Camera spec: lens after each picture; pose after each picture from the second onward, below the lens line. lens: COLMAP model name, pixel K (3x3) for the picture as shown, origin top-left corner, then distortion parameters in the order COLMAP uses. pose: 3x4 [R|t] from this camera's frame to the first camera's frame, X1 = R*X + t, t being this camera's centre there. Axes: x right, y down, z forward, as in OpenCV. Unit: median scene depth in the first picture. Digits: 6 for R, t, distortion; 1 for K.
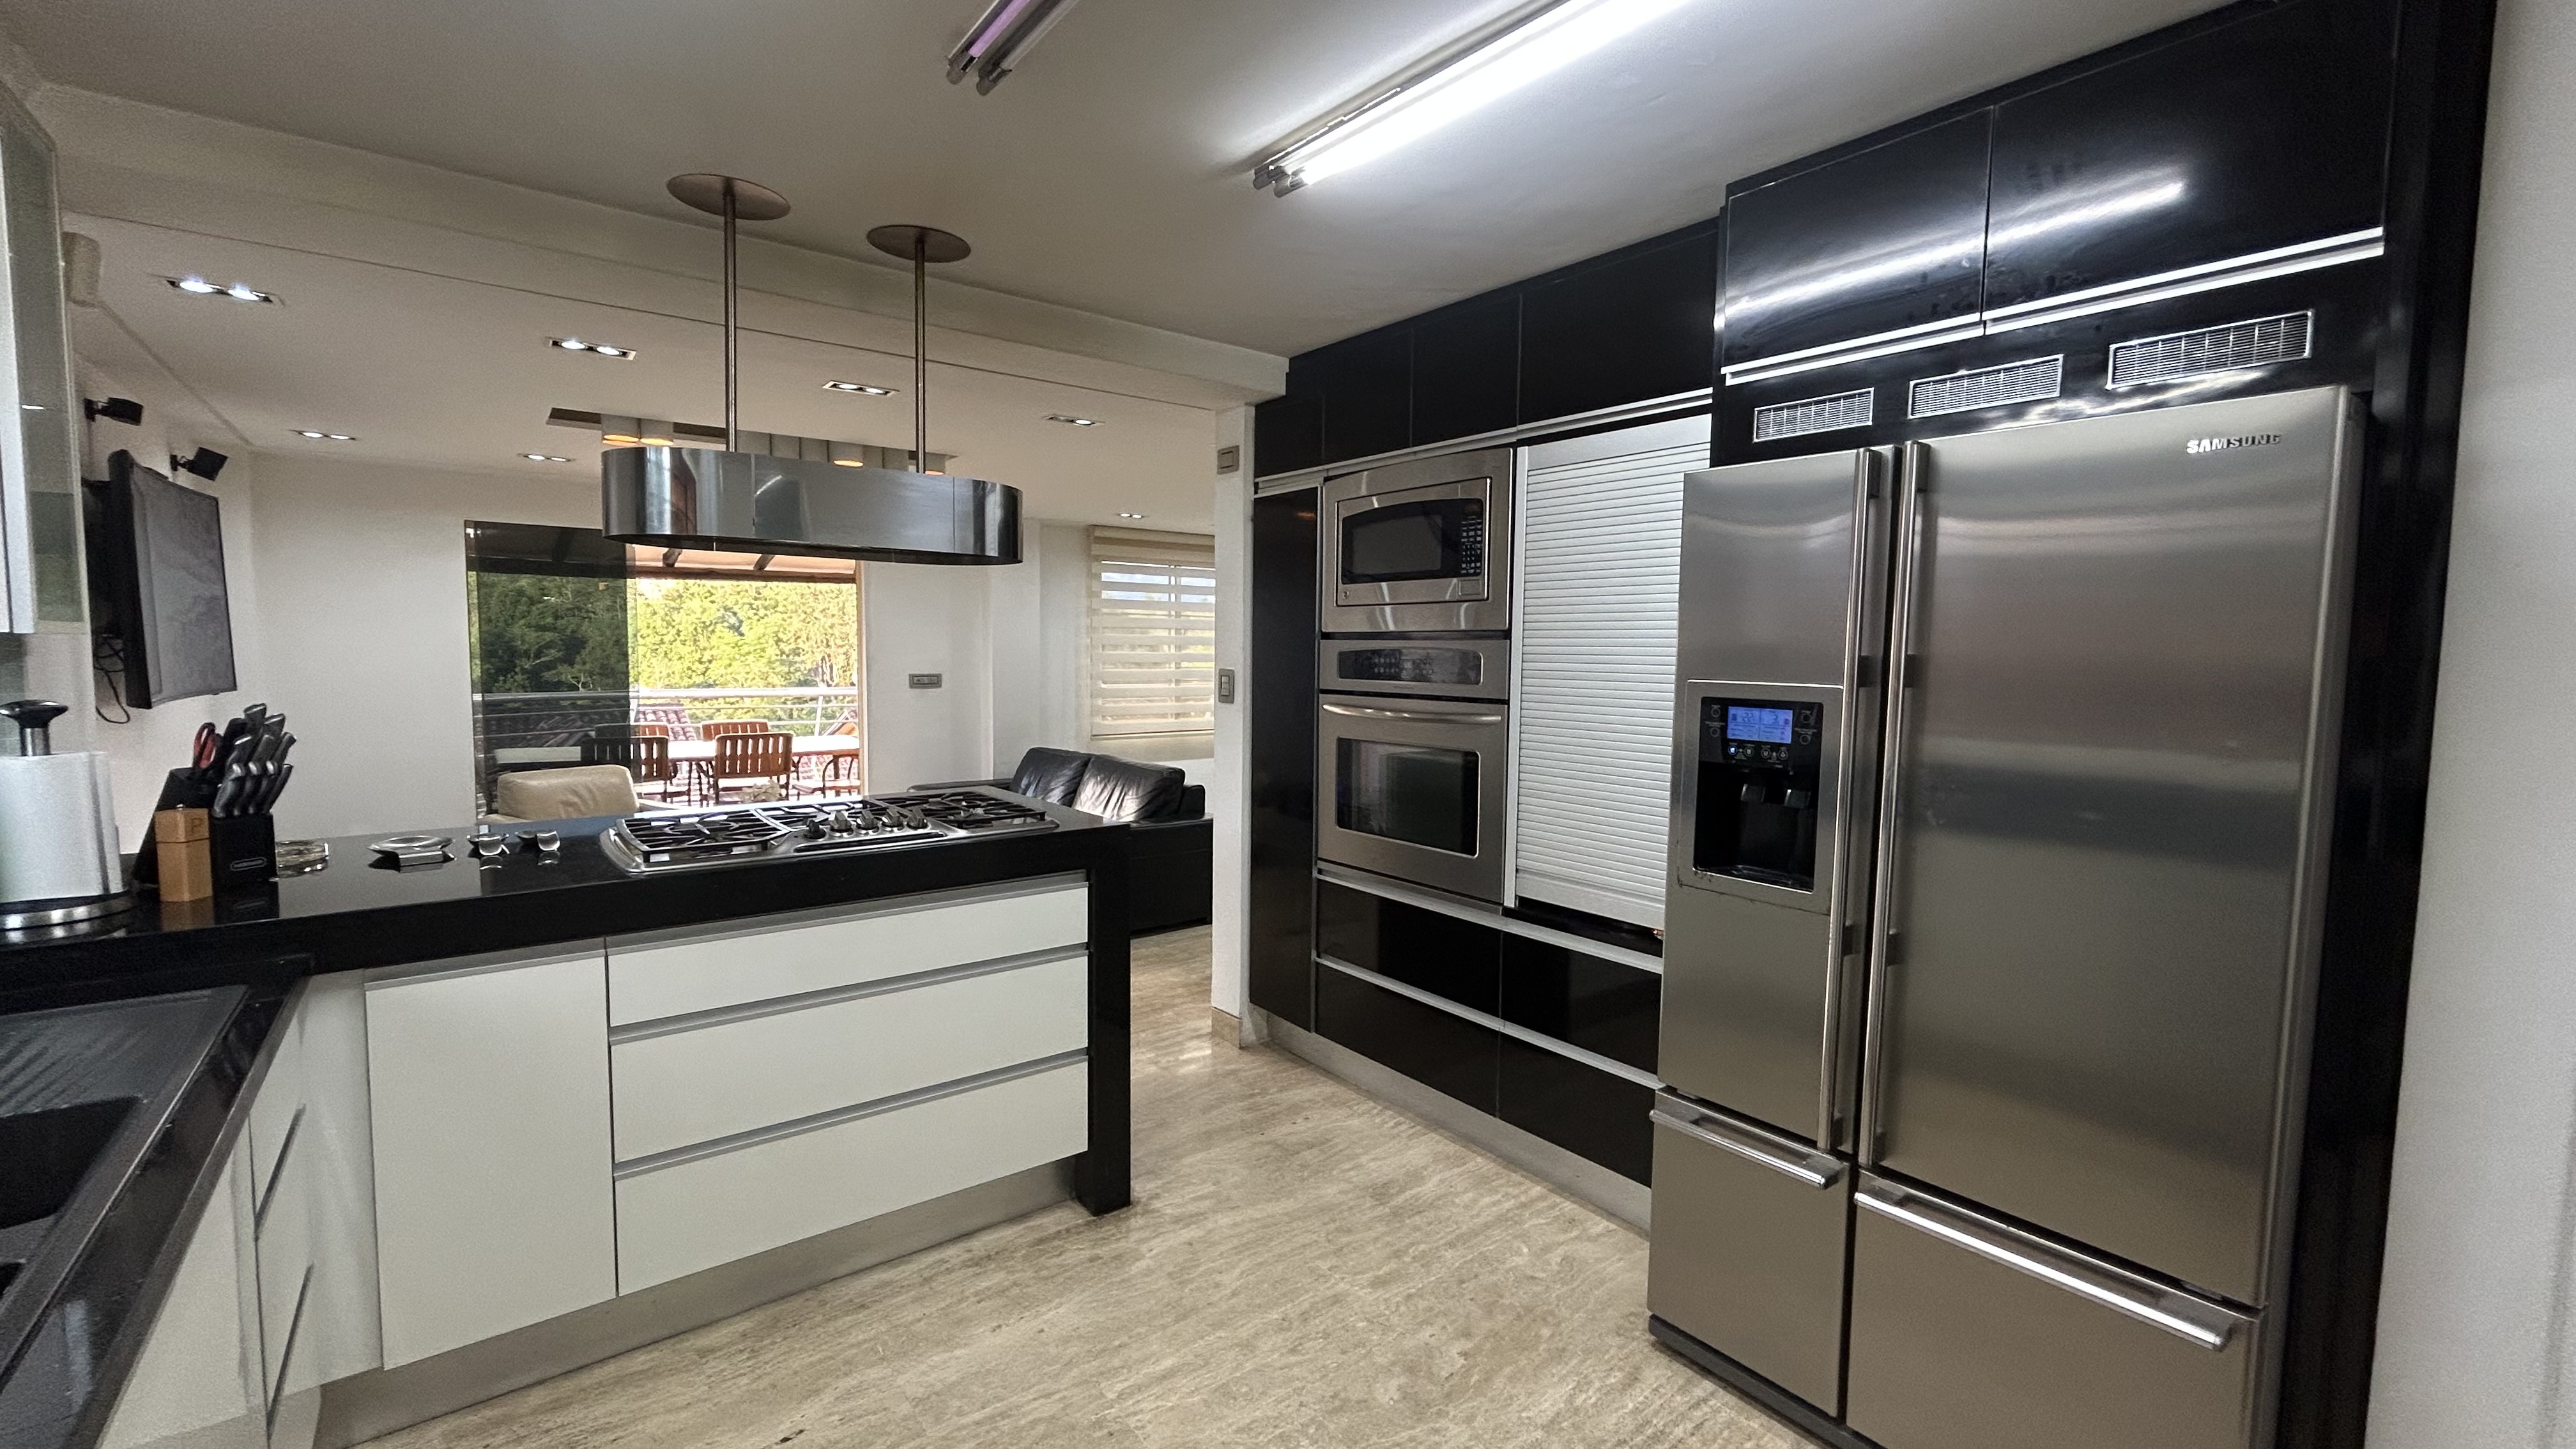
lens RADIAL K [[1045.7, 0, 1280.4], [0, 1045.7, 725.3], [0, 0, 1]] dist [0.000526, 0.000367]
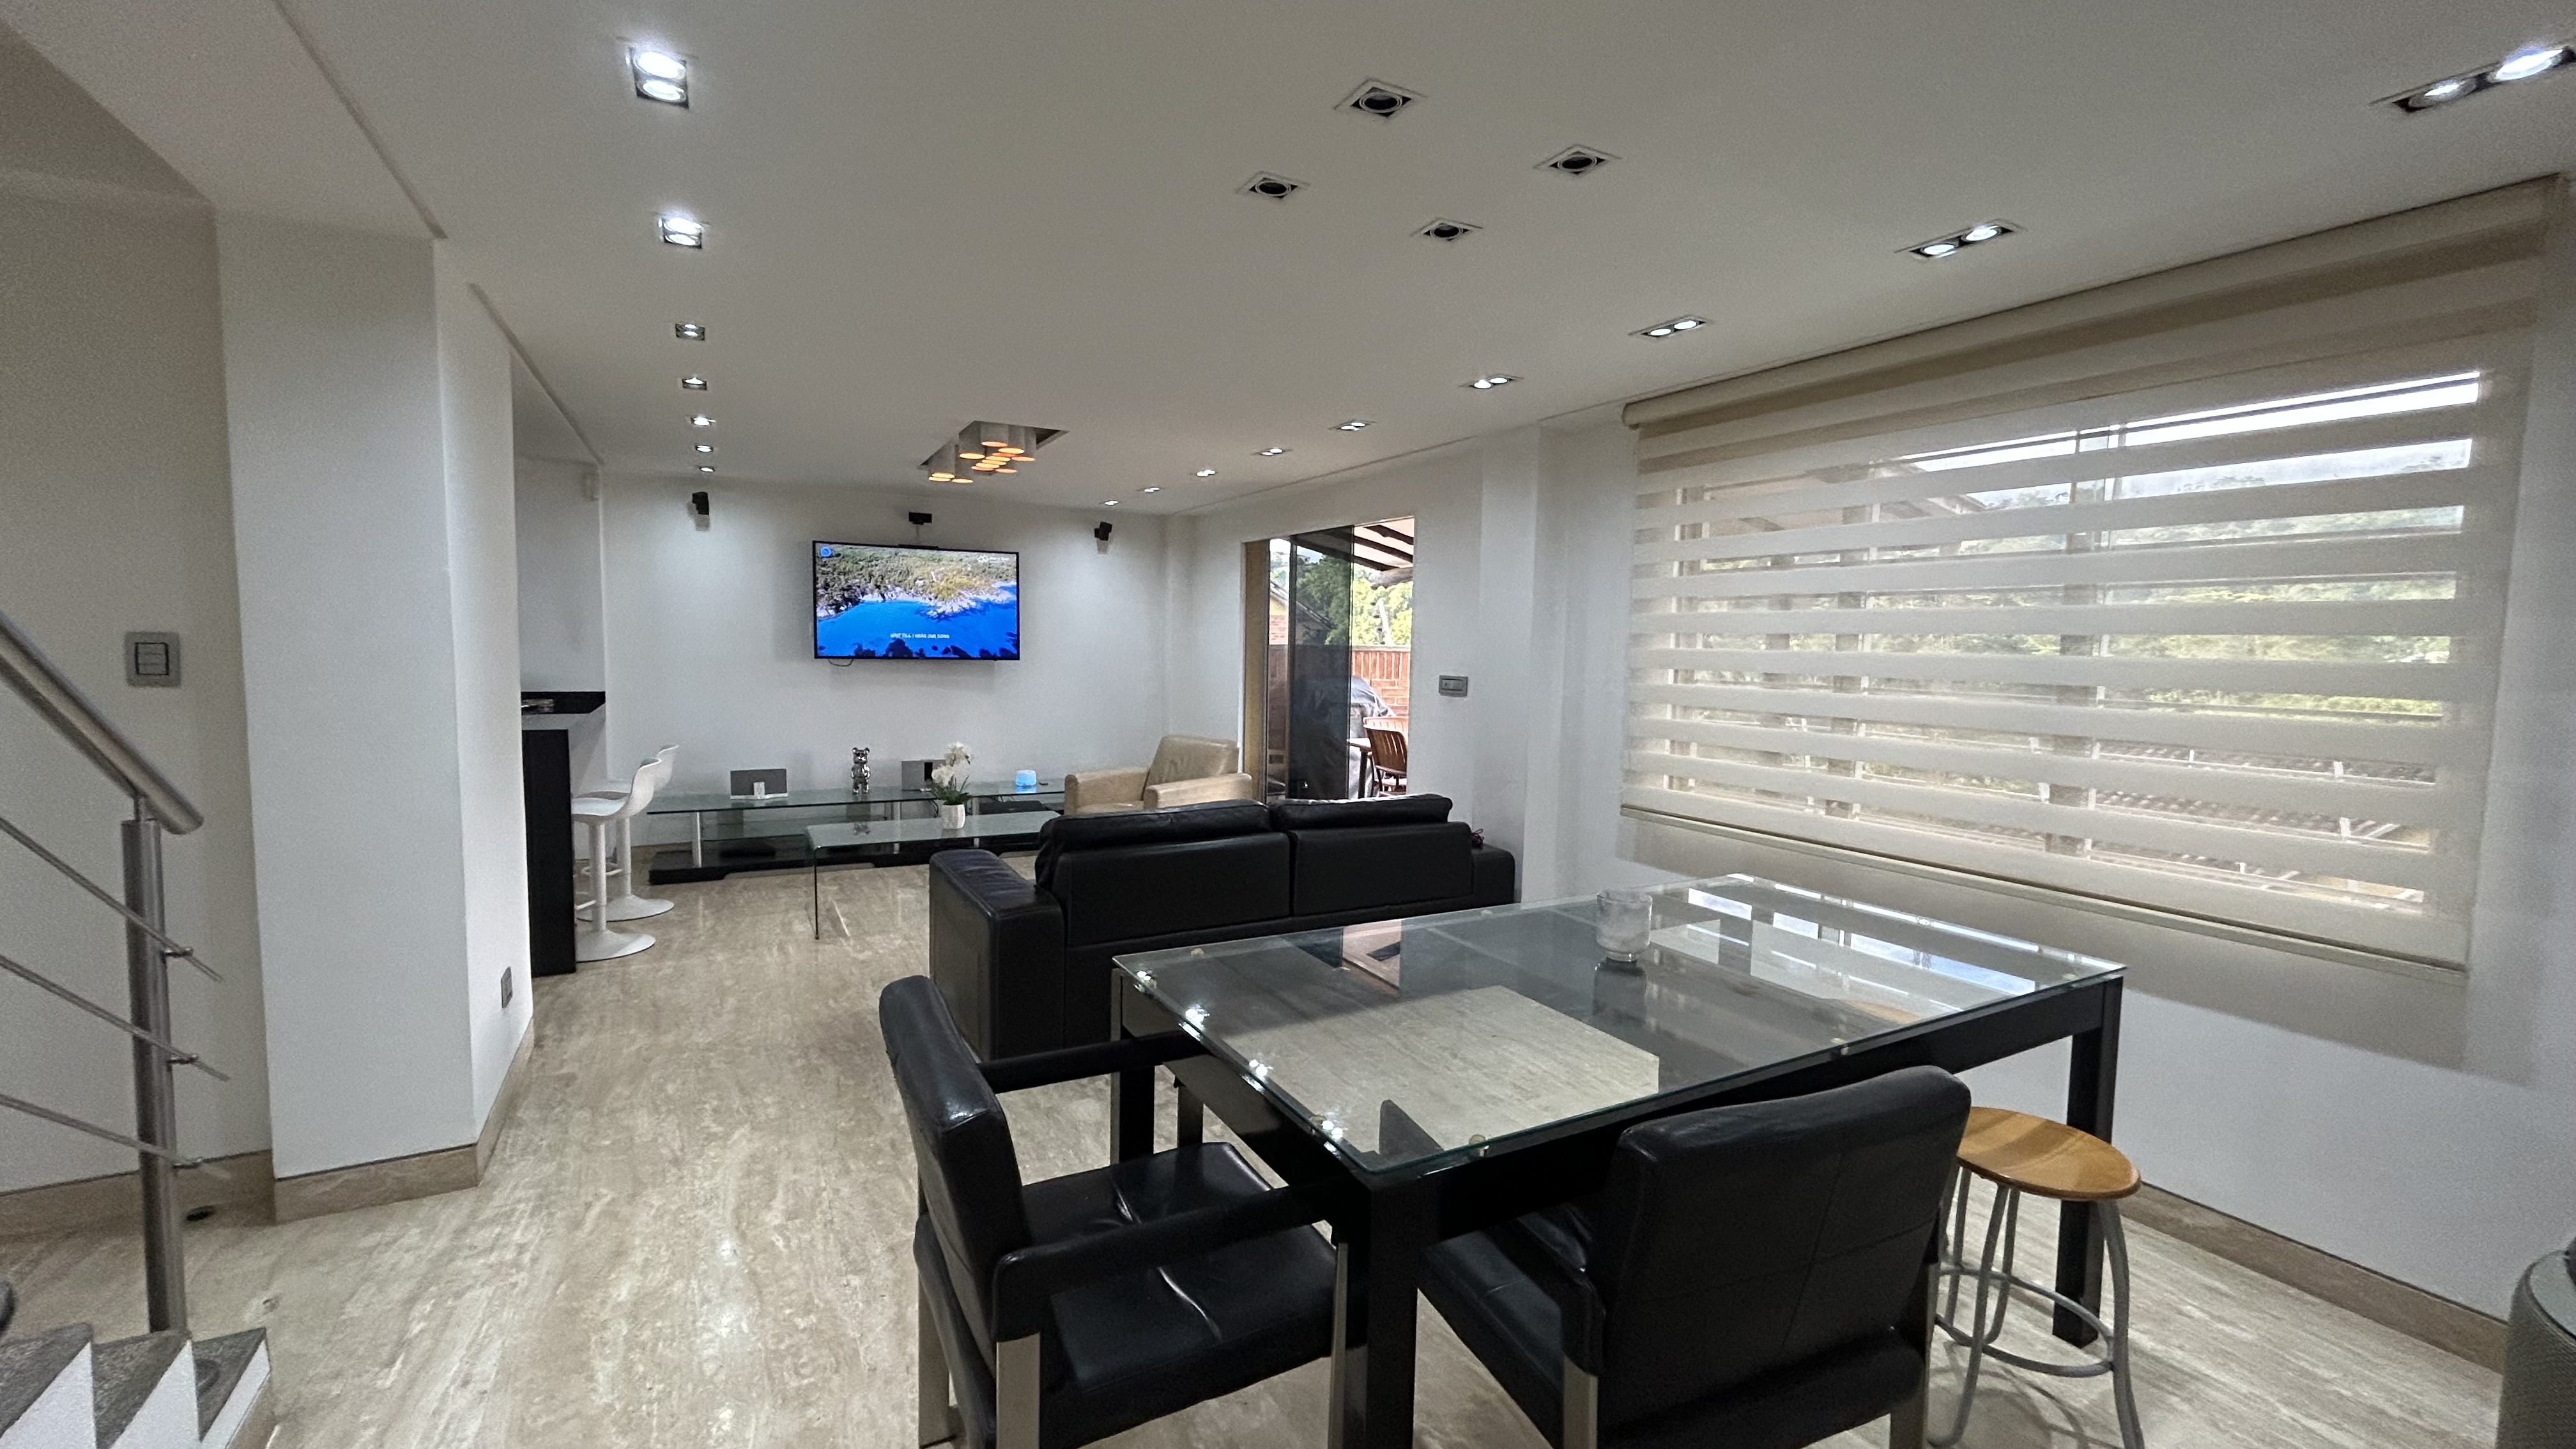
lens RADIAL K [[1045.7, 0, 1281.8], [0, 1045.7, 722.3], [0, 0, 1]] dist [0.000526, 0.000367]
pose [[-0.161050, 0.062364, -0.984974, 0.405895], [-0.095404, 0.992344, 0.078430, -0.063481], [0.982324, 0.106602, -0.153867, 1.005092]]
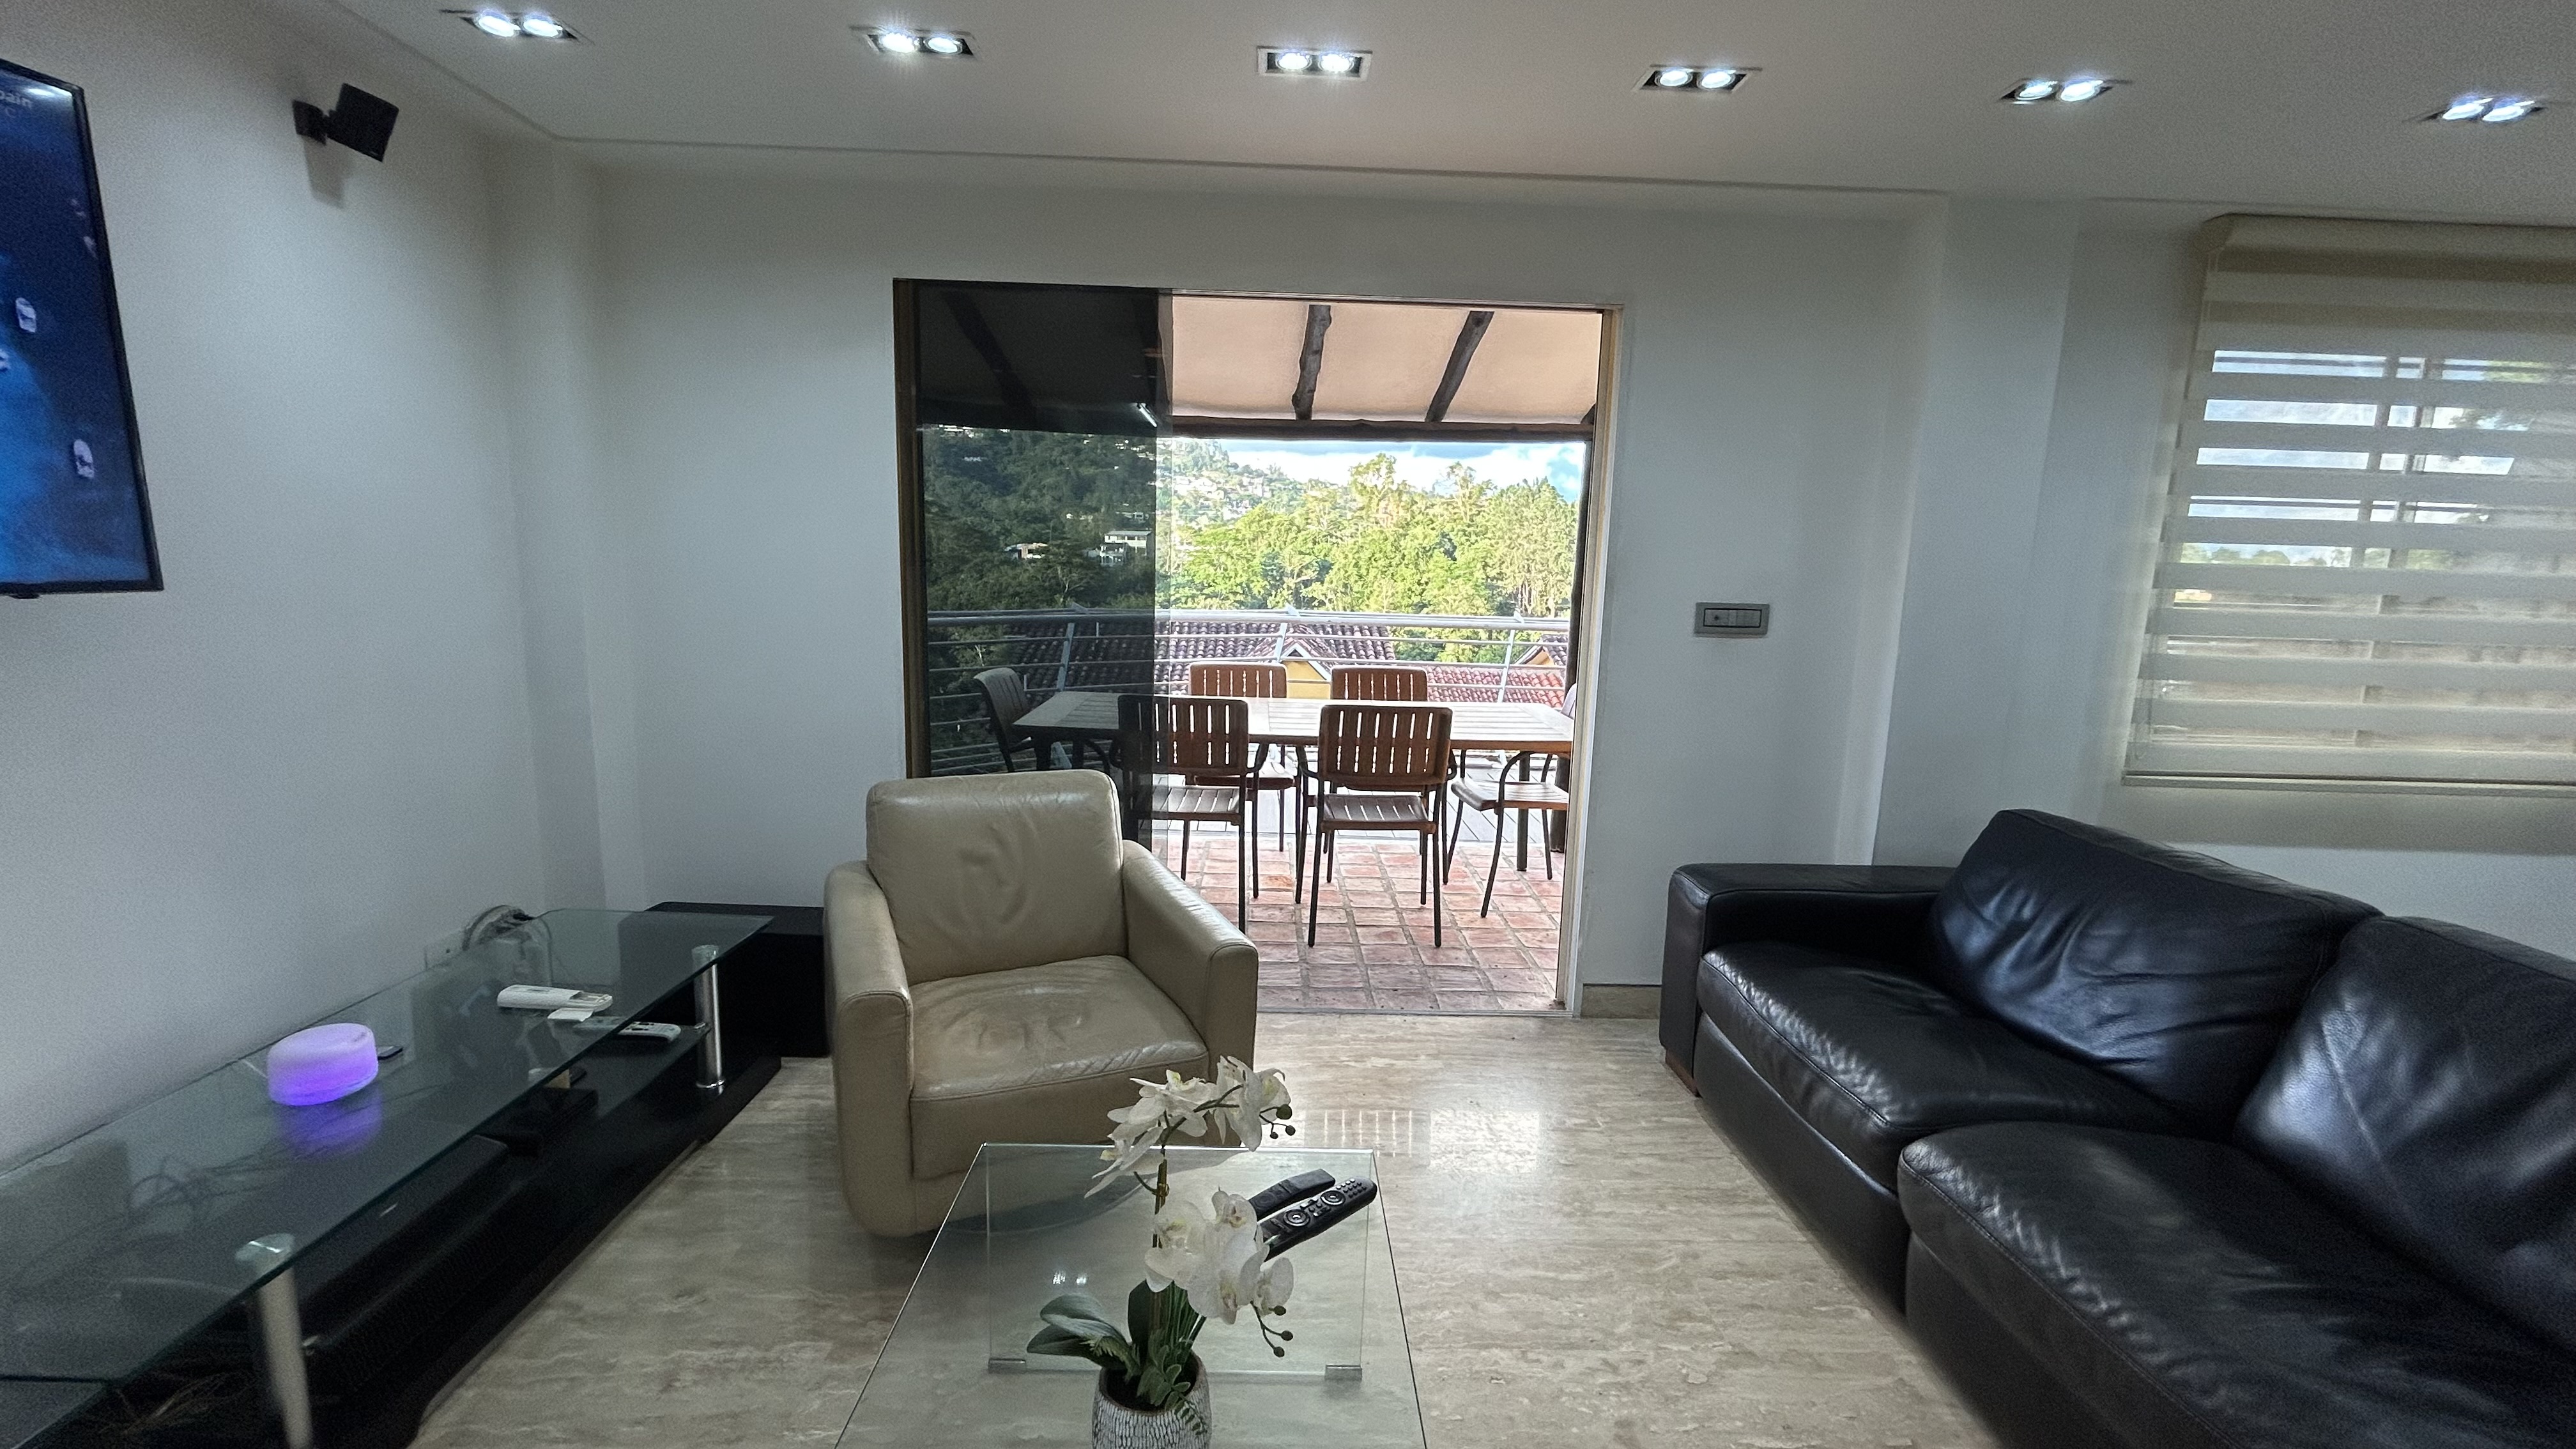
lens RADIAL K [[1045.7, 0, 1284.8], [0, 1045.7, 719.7], [0, 0, 1]] dist [0.000526, 0.000367]
pose [[0.805325, 0.100344, -0.584280, -0.232250], [-0.063292, 0.994491, 0.083558, -0.025757], [0.589446, -0.030311, 0.807239, 0.540052]]
